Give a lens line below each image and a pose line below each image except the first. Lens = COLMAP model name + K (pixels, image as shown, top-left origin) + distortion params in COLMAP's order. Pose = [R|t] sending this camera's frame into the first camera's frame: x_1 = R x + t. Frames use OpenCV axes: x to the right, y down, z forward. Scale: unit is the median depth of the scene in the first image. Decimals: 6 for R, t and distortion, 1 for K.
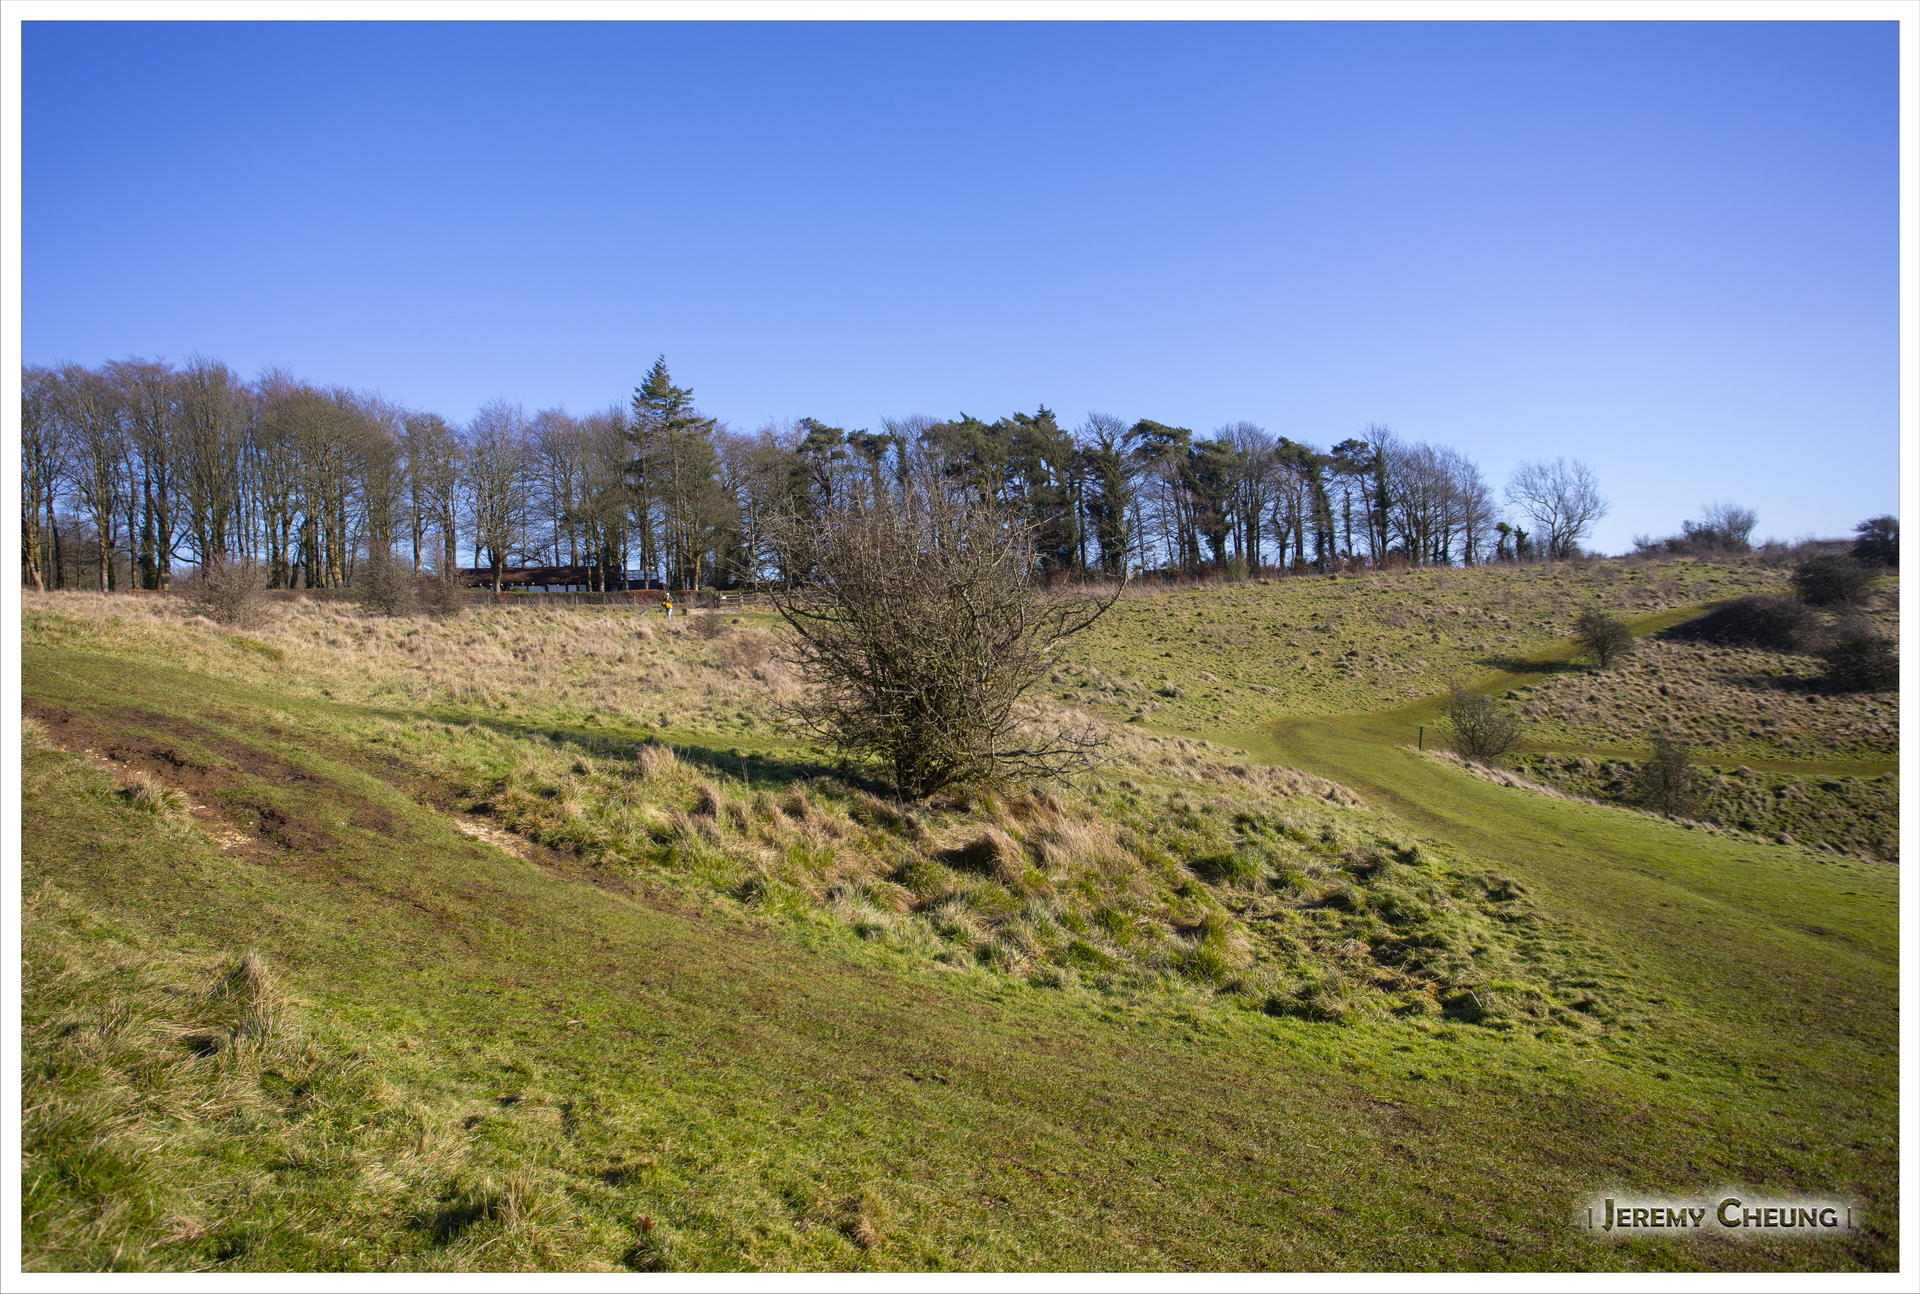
lens RADIAL K [[1256.5, 0, 960.0], [0, 1256.5, 647.0], [0, 0, 1]] dist [-0.046305, 0.066190]
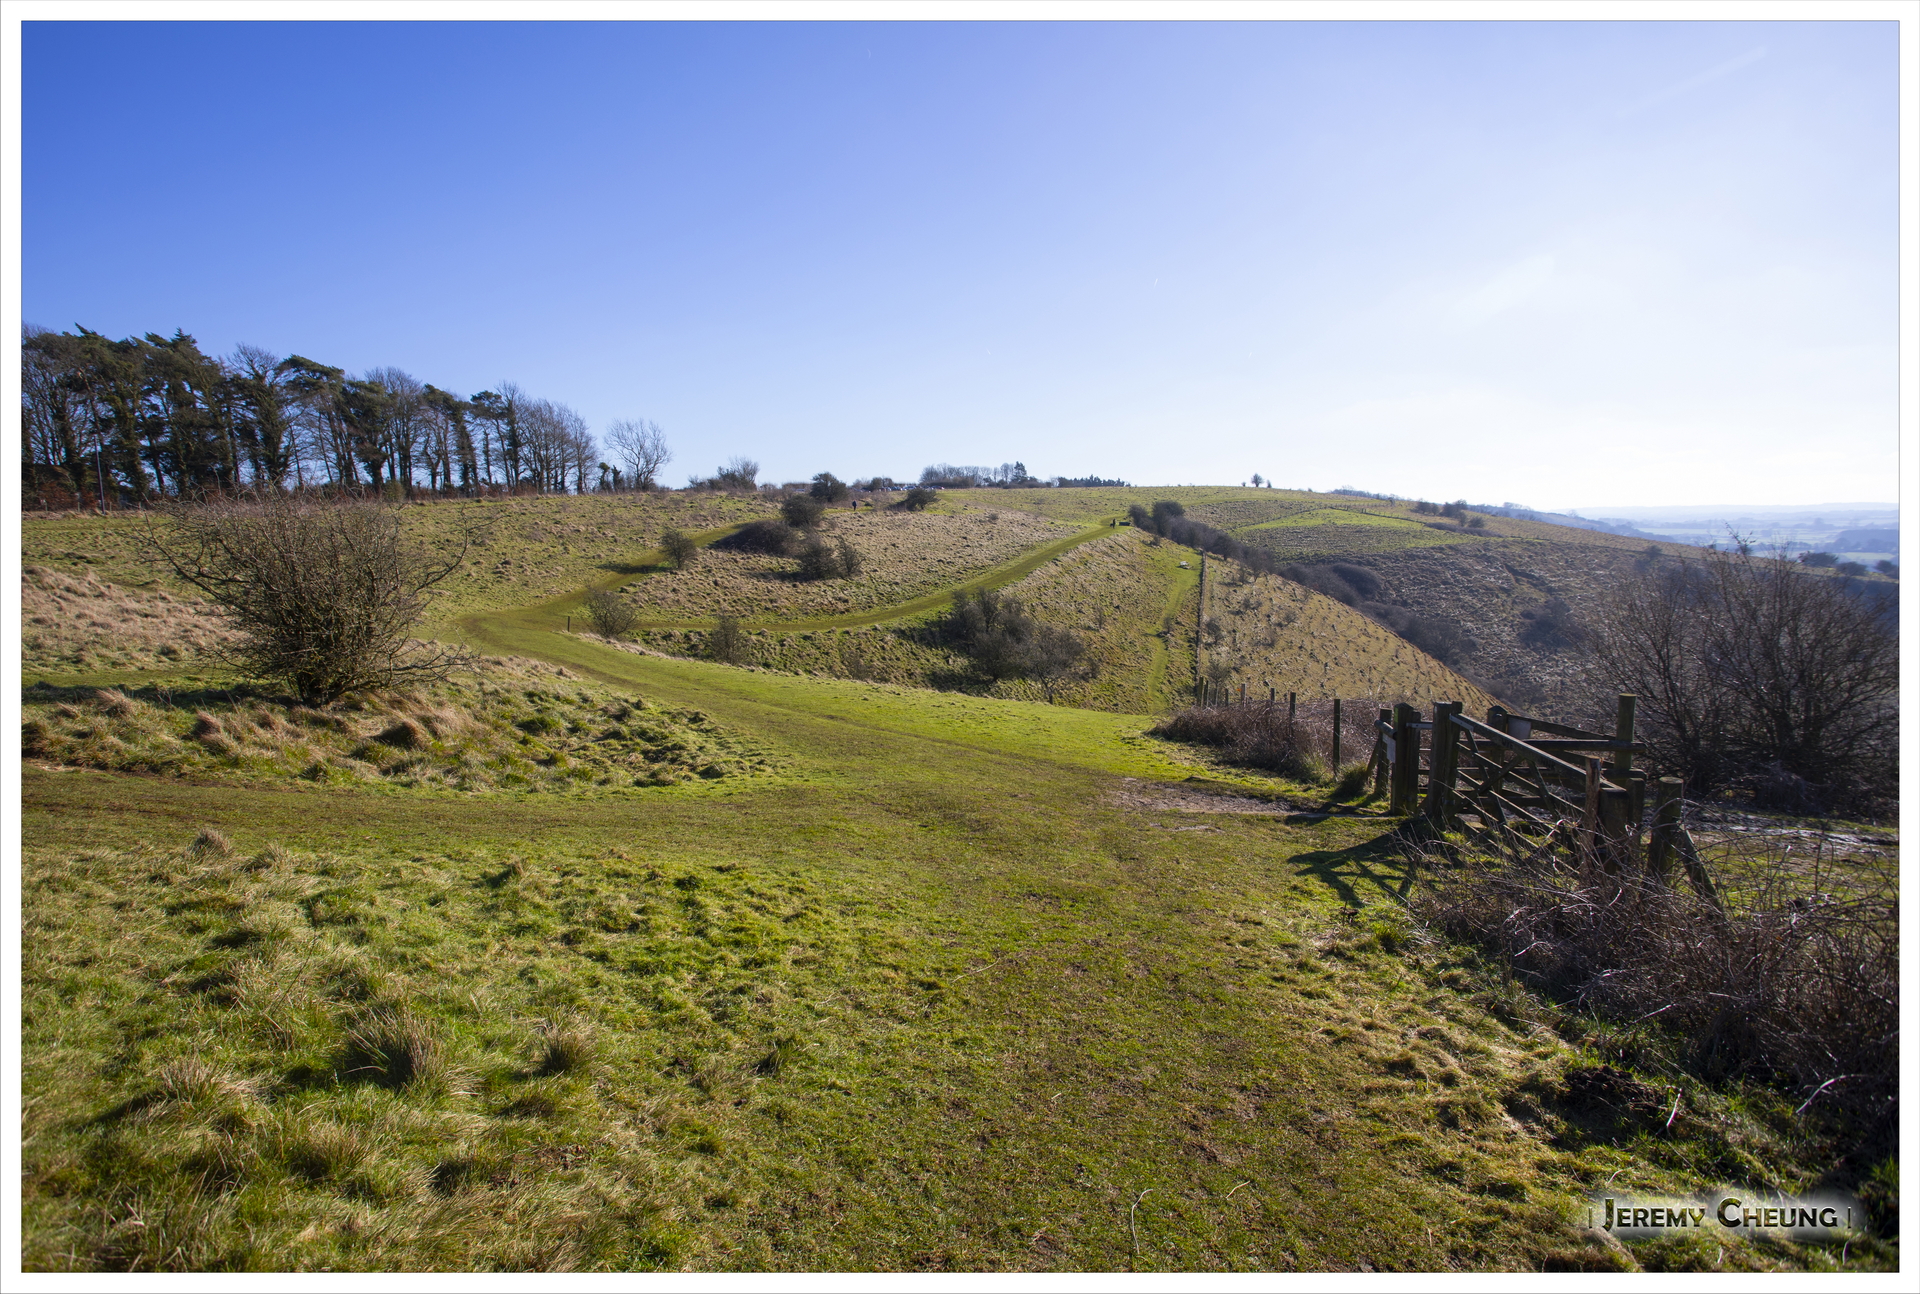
lens RADIAL K [[1005.9, 0, 960.0], [0, 1005.9, 647.0], [0, 0, 1]] dist [0.002758, 0.000872]
pose [[0.709290, -0.078700, 0.700510, -0.096416], [0.002097, 0.993979, 0.109547, -0.020956], [-0.704914, -0.076232, 0.705184, -0.094894]]
